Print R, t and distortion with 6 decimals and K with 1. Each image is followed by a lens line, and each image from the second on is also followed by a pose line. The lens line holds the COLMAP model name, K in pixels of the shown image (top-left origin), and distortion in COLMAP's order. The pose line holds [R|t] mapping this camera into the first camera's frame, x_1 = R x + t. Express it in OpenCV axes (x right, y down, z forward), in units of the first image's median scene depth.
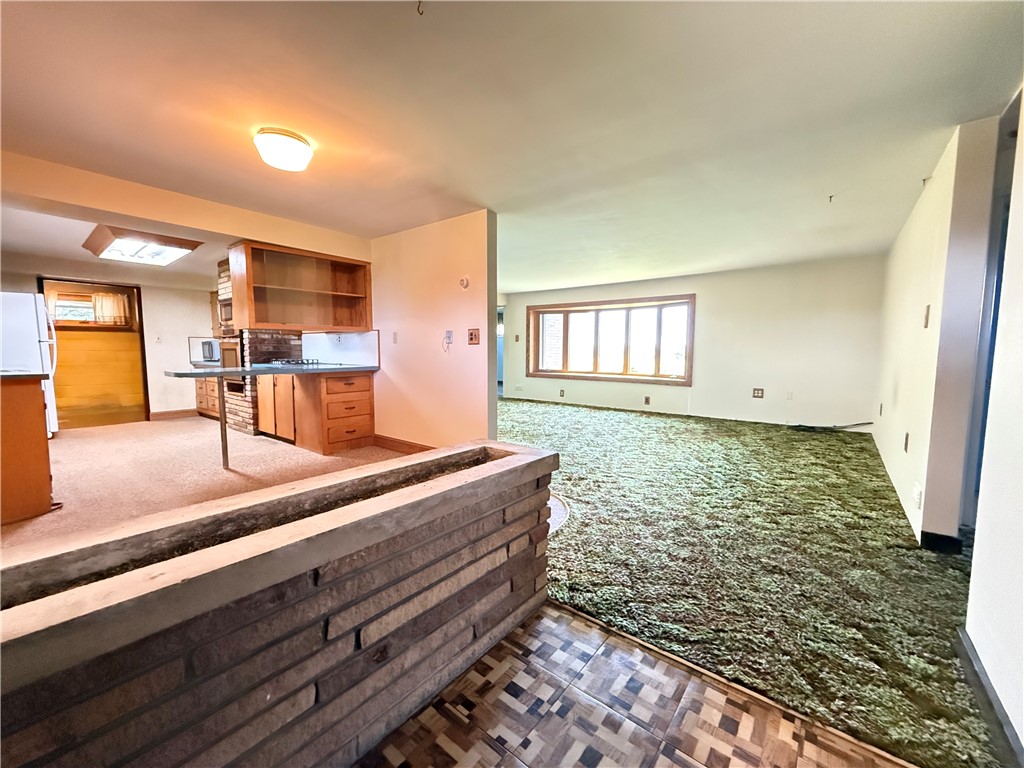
lens RADIAL K [[409.8, 0, 511.9], [0, 409.8, 383.2], [0, 0, 1]] dist [-0.000599, 0.000355]
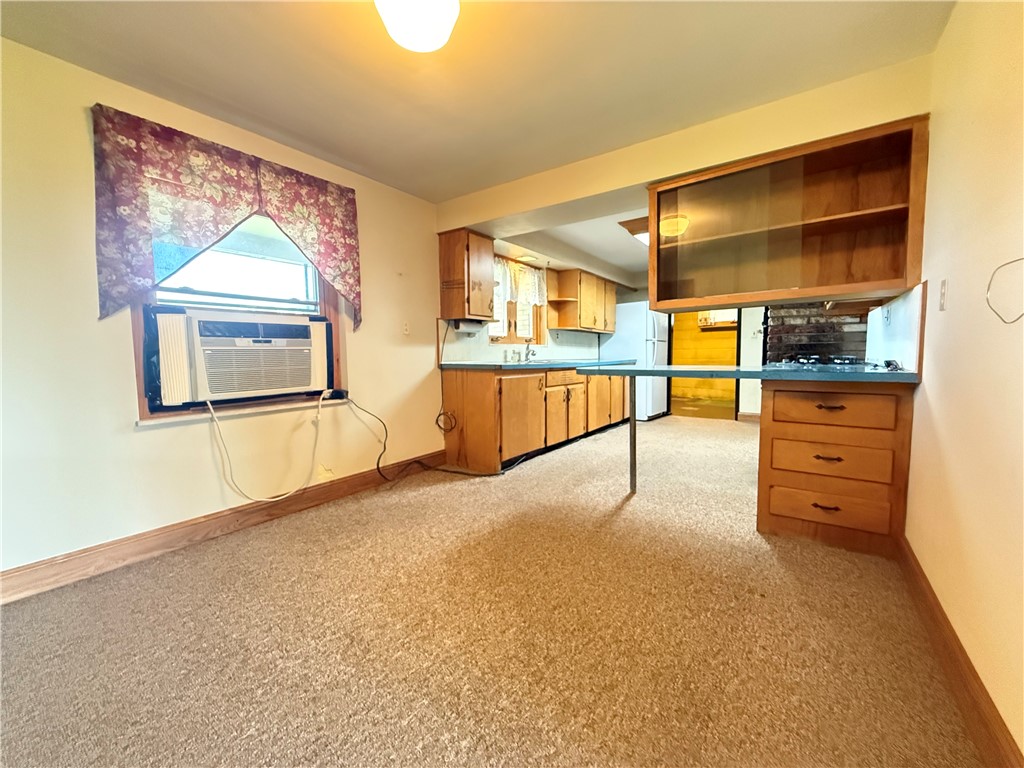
lens RADIAL K [[409.8, 0, 510.7], [0, 409.8, 383.8], [0, 0, 1]] dist [-0.000599, 0.000355]
pose [[0.046589, 0.073471, -0.996209, 0.044398], [-0.070034, 0.995078, 0.070112, -0.027148], [0.996456, 0.066502, 0.051505, 0.499405]]
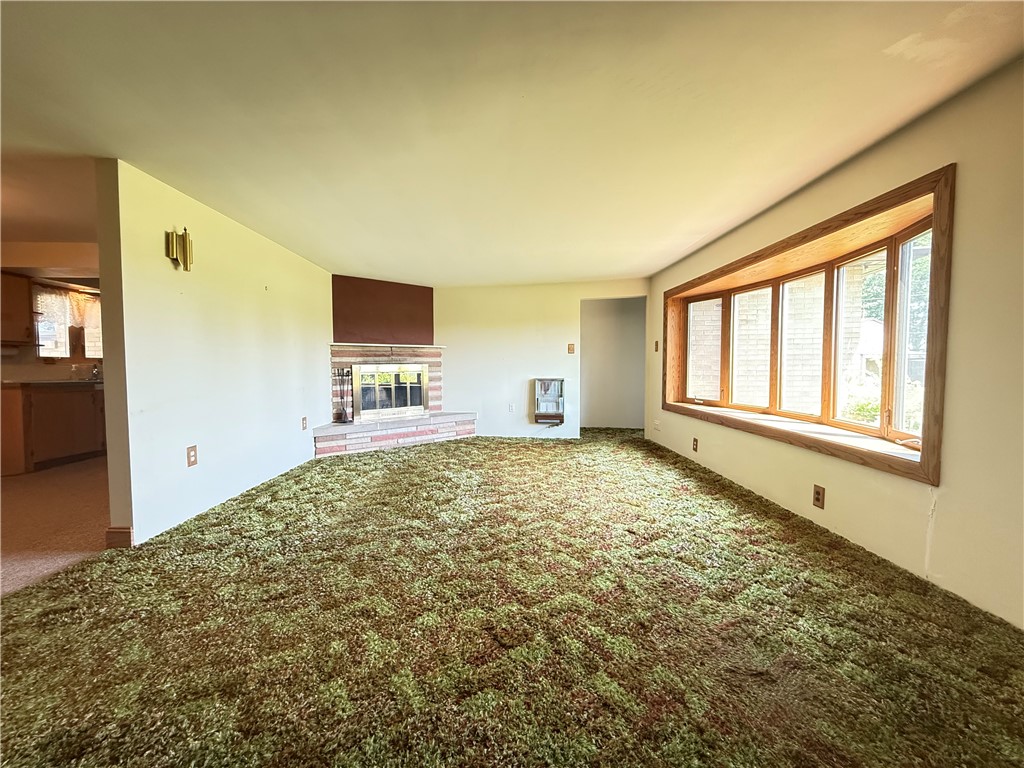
lens RADIAL K [[409.8, 0, 512.8], [0, 409.8, 383.0], [0, 0, 1]] dist [-0.000599, 0.000355]
pose [[0.633360, 0.027413, -0.773372, 0.592719], [-0.058274, 0.998224, -0.012341, -0.054799], [0.771660, 0.052884, 0.633833, 0.728543]]
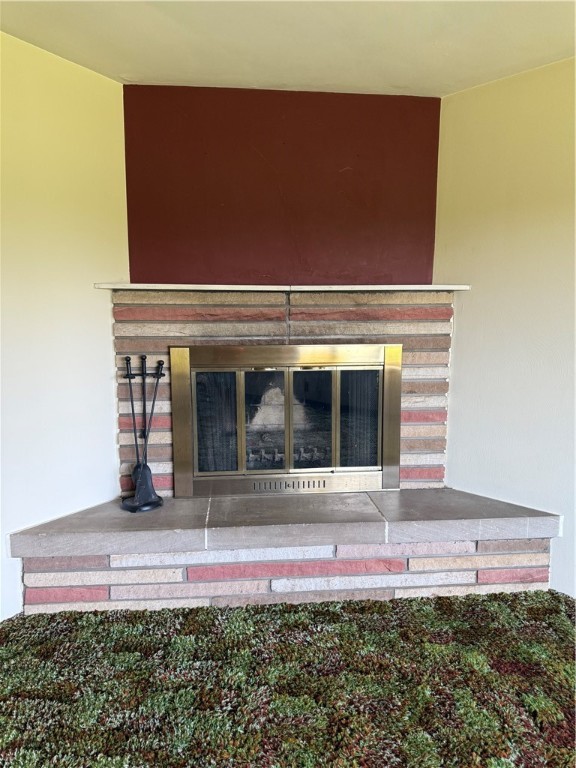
lens RADIAL K [[538.6, 0, 290.2], [0, 538.6, 383.4], [0, 0, 1]] dist [0.039036, -0.007033]
pose [[0.067114, 0.126895, -0.989643, 0.045138], [-0.084635, 0.989028, 0.121077, -0.121652], [0.994149, 0.075633, 0.077118, 1.128388]]
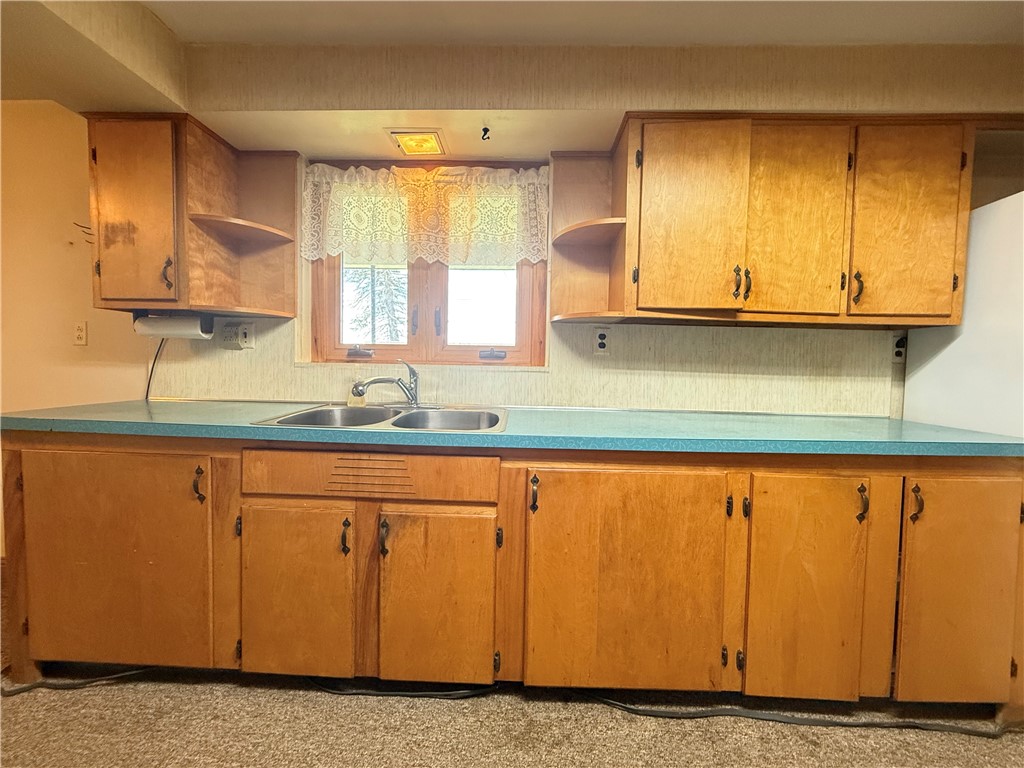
lens RADIAL K [[409.8, 0, 511.4], [0, 409.8, 384.5], [0, 0, 1]] dist [-0.000599, 0.000355]
pose [[-0.799666, 0.012519, -0.600315, -0.681665], [-0.065287, 0.992042, 0.107656, -0.077052], [0.596885, 0.125282, -0.792485, 0.890478]]
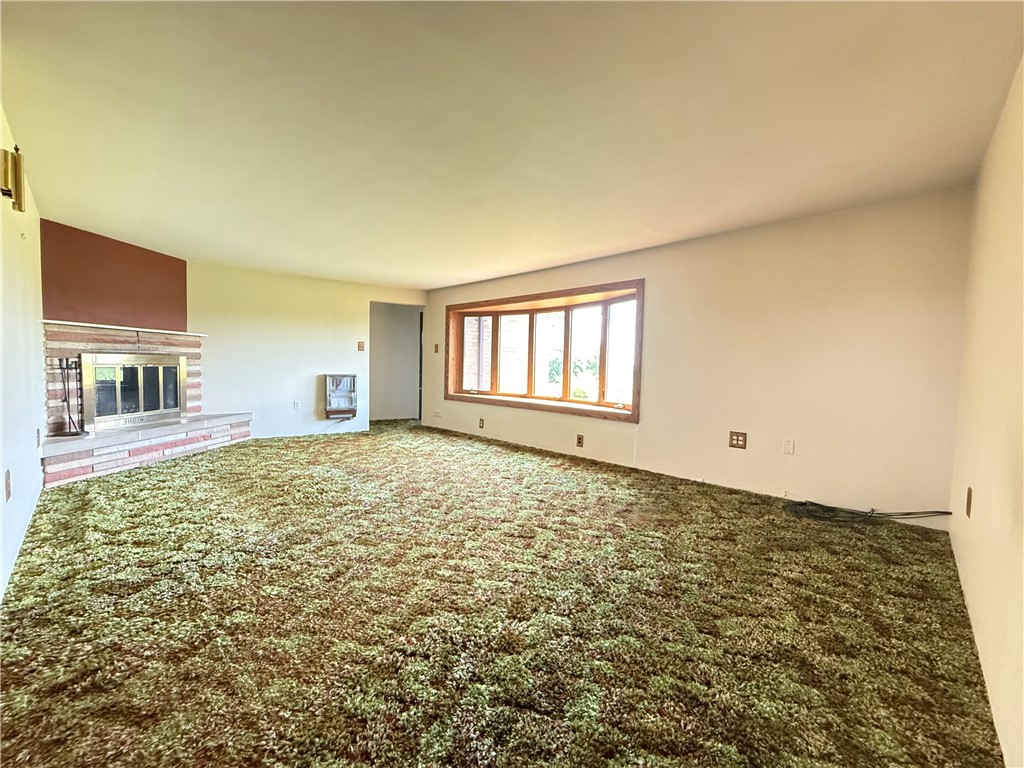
lens RADIAL K [[409.8, 0, 511.8], [0, 409.8, 383.5], [0, 0, 1]] dist [-0.000599, 0.000355]
pose [[0.994420, 0.023377, -0.102873, 0.385336], [-0.027689, 0.998788, -0.040690, -0.028040], [0.101797, 0.043311, 0.993862, 0.430020]]
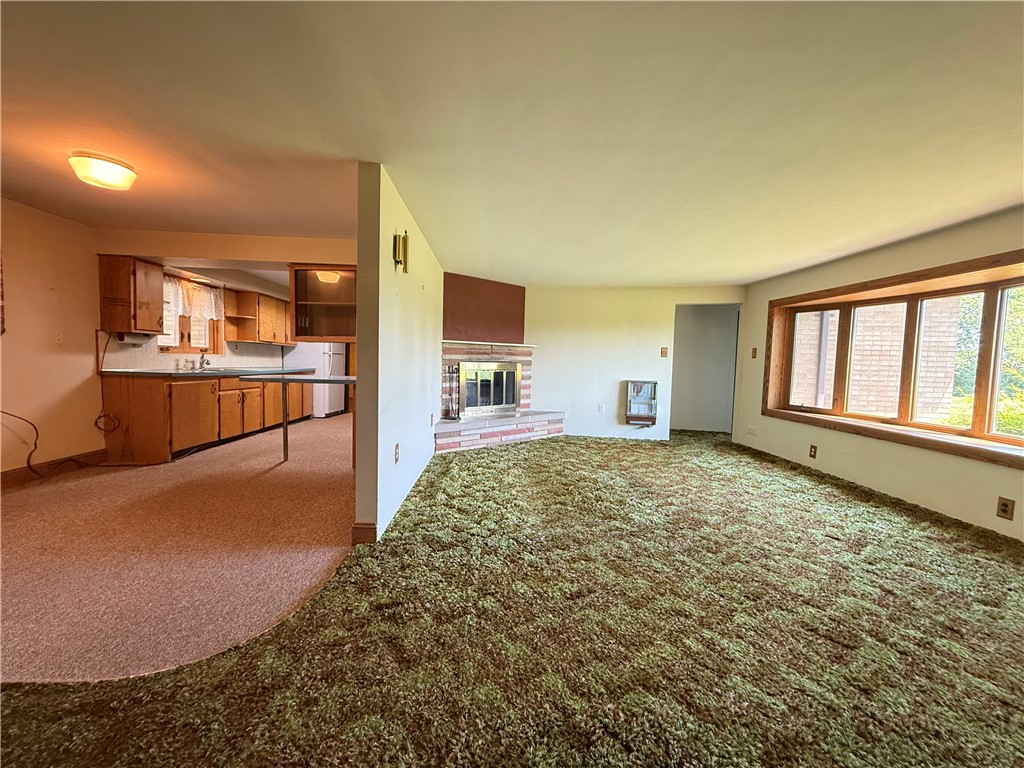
lens RADIAL K [[409.8, 0, 511.6], [0, 409.8, 383.2], [0, 0, 1]] dist [-0.000599, 0.000355]
pose [[0.648165, 0.058744, -0.759231, 0.423279], [-0.088217, 0.996100, 0.001759, -0.050074], [0.756373, 0.065837, 0.650819, 0.499240]]
